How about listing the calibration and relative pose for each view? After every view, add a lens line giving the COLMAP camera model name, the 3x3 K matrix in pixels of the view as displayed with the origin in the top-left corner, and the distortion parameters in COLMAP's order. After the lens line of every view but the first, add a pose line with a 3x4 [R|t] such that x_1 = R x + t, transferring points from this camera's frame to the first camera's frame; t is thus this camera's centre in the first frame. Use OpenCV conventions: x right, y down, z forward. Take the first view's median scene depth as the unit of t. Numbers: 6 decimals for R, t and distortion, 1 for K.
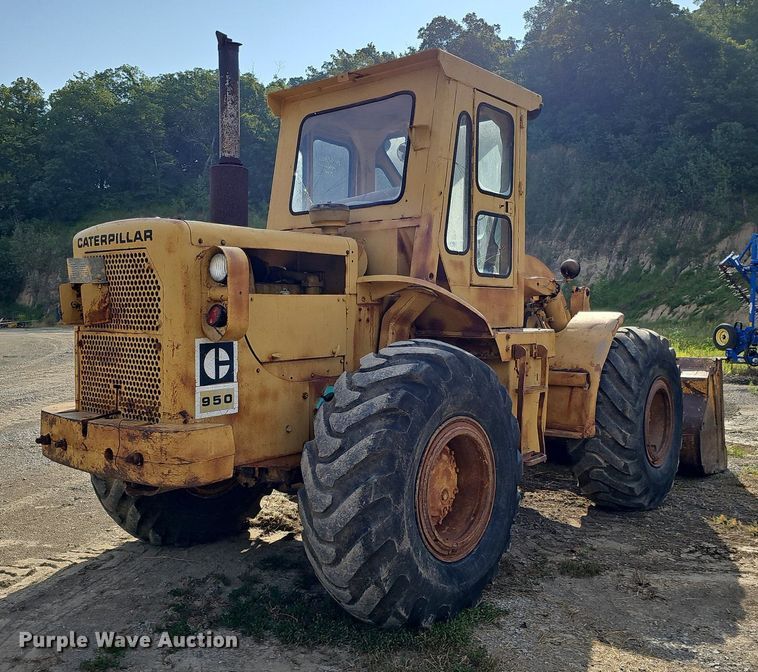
lens RADIAL K [[749.0, 0, 369.3], [0, 749.0, 325.2], [0, 0, 1]] dist [0.053723, 0.000000]
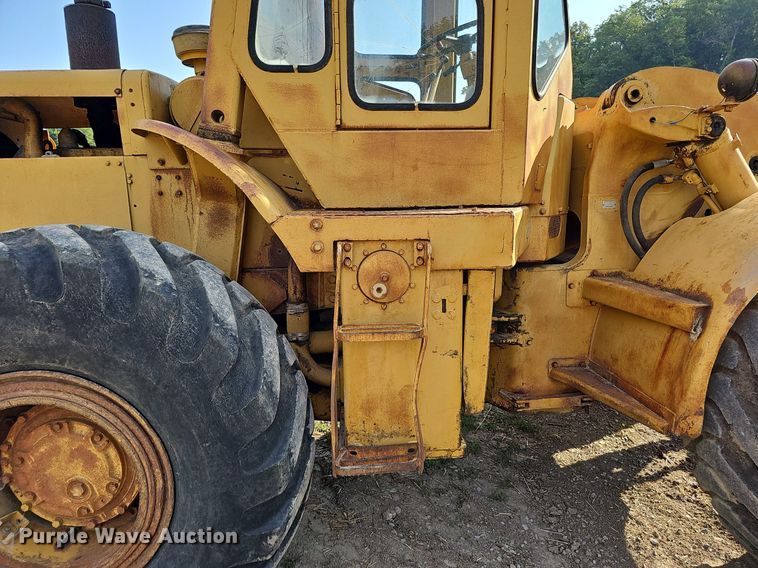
lens RADIAL K [[502.8, 0, 375.9], [0, 502.8, 288.8], [0, 0, 1]] dist [0.045616, -0.039477]
pose [[0.690425, 0.124955, -0.712530, 0.446178], [-0.001314, 0.985184, 0.171497, -0.000162], [0.723403, -0.117469, 0.680360, 0.765800]]
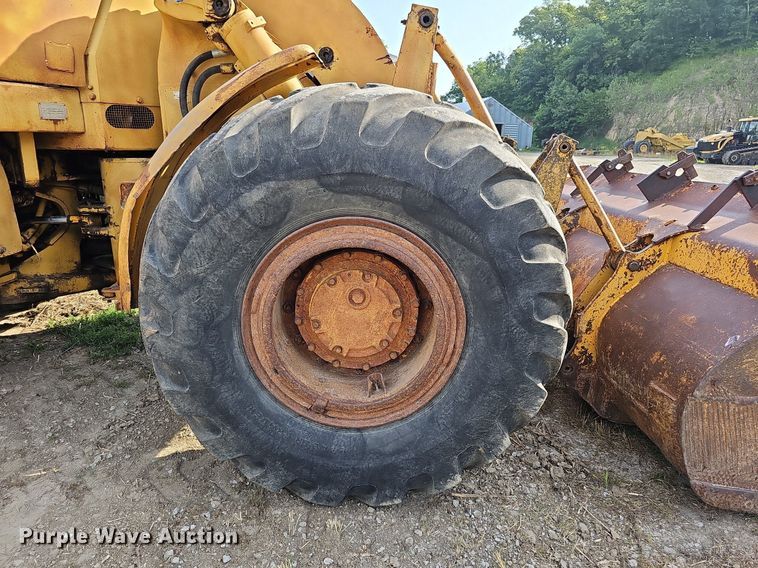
lens RADIAL K [[502.8, 0, 373.3], [0, 502.8, 287.1], [0, 0, 1]] dist [0.045616, -0.039477]
pose [[0.618862, 0.228381, -0.751566, 0.758873], [-0.033994, 0.963691, 0.264849, 0.044996], [0.784764, -0.138356, 0.604155, 1.097990]]
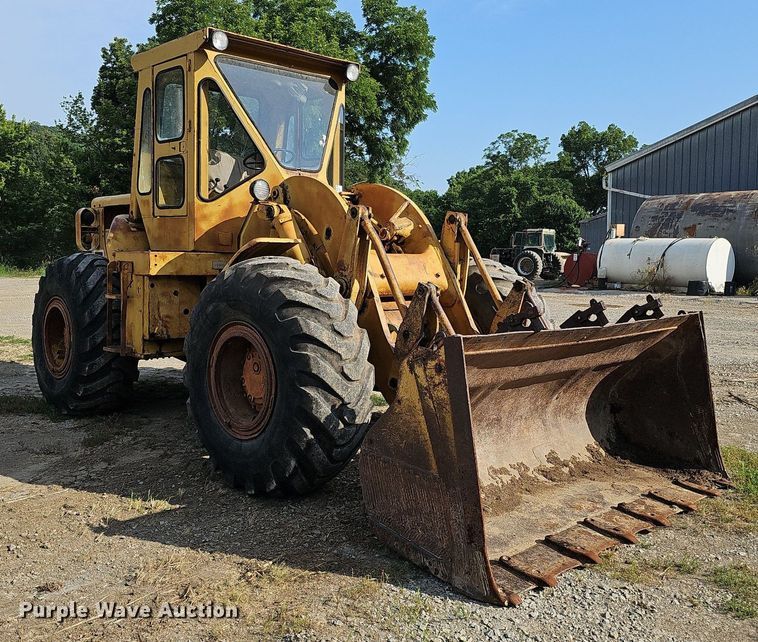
lens RADIAL K [[751.5, 0, 373.9], [0, 751.5, 299.1], [0, 0, 1]] dist [0.061779, 0.000000]
pose [[-0.123396, 0.060367, -0.990520, 1.439292], [-0.037138, 0.997168, 0.065399, -0.010788], [0.991662, 0.044856, -0.120804, 1.580732]]
